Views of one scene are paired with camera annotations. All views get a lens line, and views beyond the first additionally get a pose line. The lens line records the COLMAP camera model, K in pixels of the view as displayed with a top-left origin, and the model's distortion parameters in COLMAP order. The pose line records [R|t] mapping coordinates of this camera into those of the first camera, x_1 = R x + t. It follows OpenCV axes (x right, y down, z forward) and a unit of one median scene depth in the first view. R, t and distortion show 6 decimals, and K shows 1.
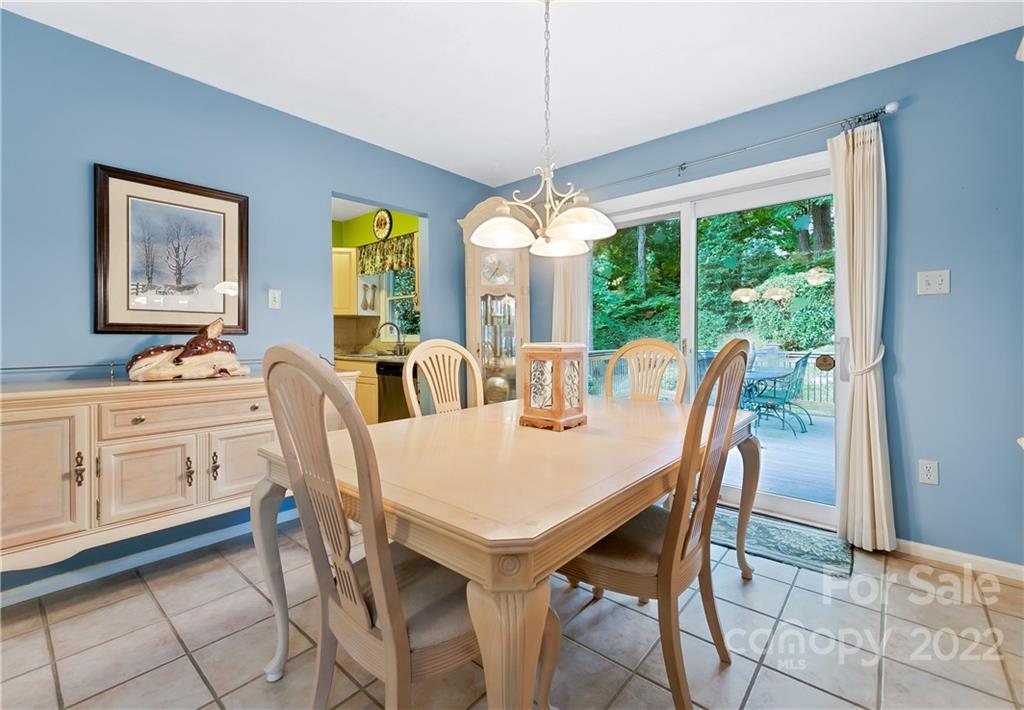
lens RADIAL K [[444.4, 0, 528.8], [0, 444.4, 338.4], [0, 0, 1]] dist [0.000206, -0.000294]
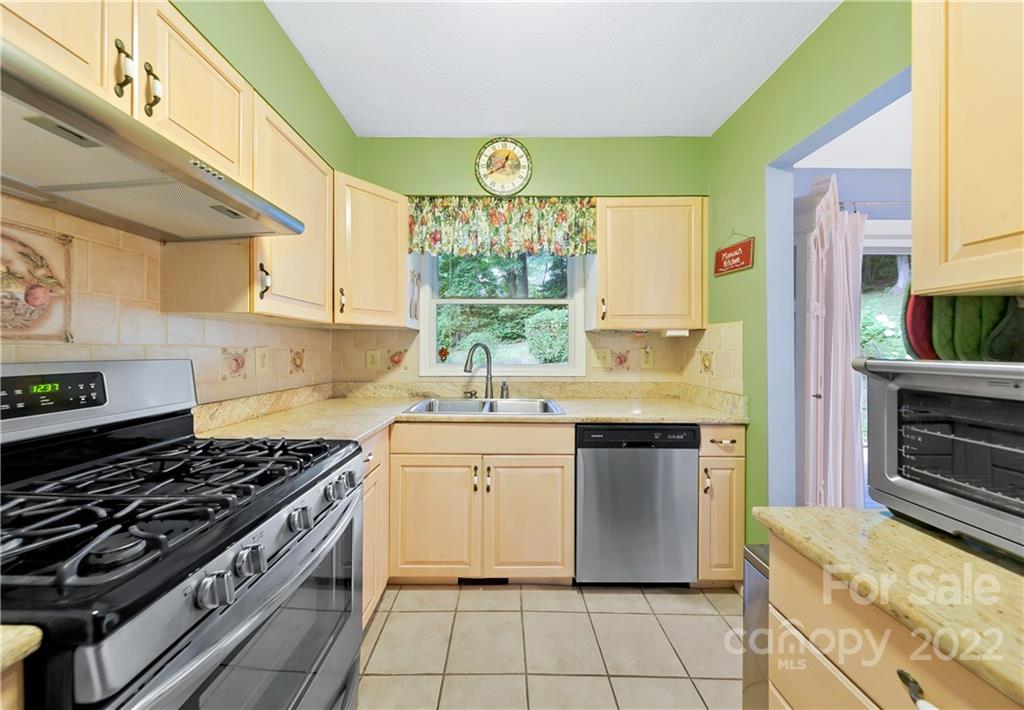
lens RADIAL K [[342.5, 0, 508.1], [0, 342.5, 345.9], [0, 0, 1]] dist [0.001917, 0.000363]
pose [[0.775918, 0.008836, 0.630772, -0.553508], [-0.003527, 0.999947, -0.009669, -0.027933], [-0.630824, 0.005278, 0.775908, 0.625237]]
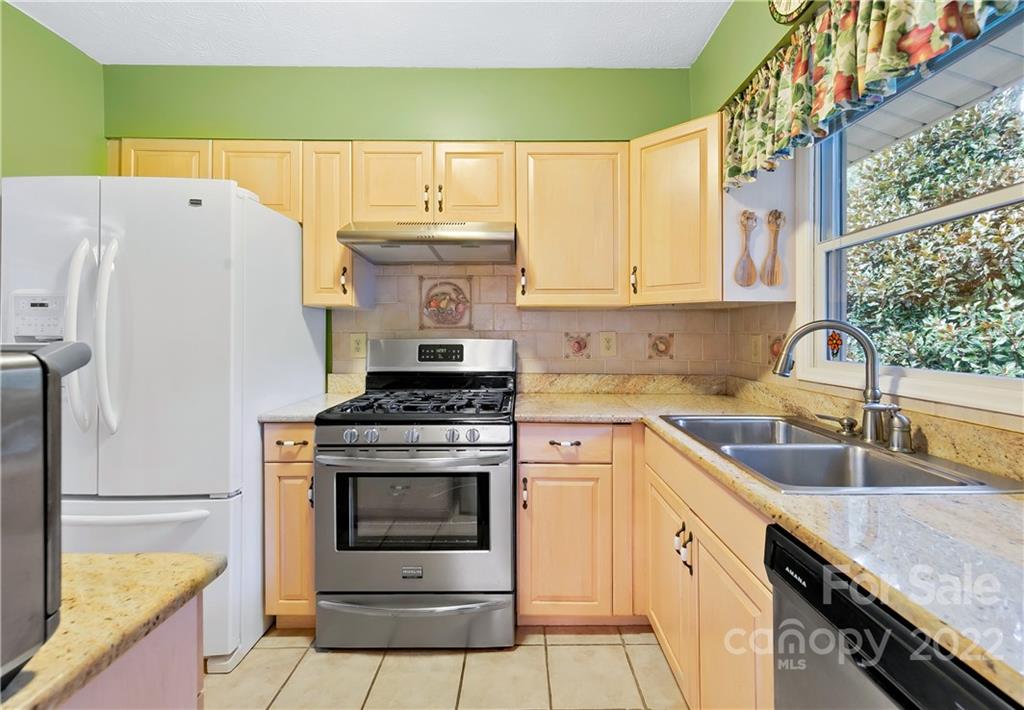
lens RADIAL K [[444.4, 0, 515.7], [0, 444.4, 336.2], [0, 0, 1]] dist [0.000206, -0.000294]
pose [[0.629858, 0.005746, -0.776689, -0.216890], [-0.003878, 0.999983, 0.004253, -0.025973], [0.776701, 0.000333, 0.629869, 0.657574]]
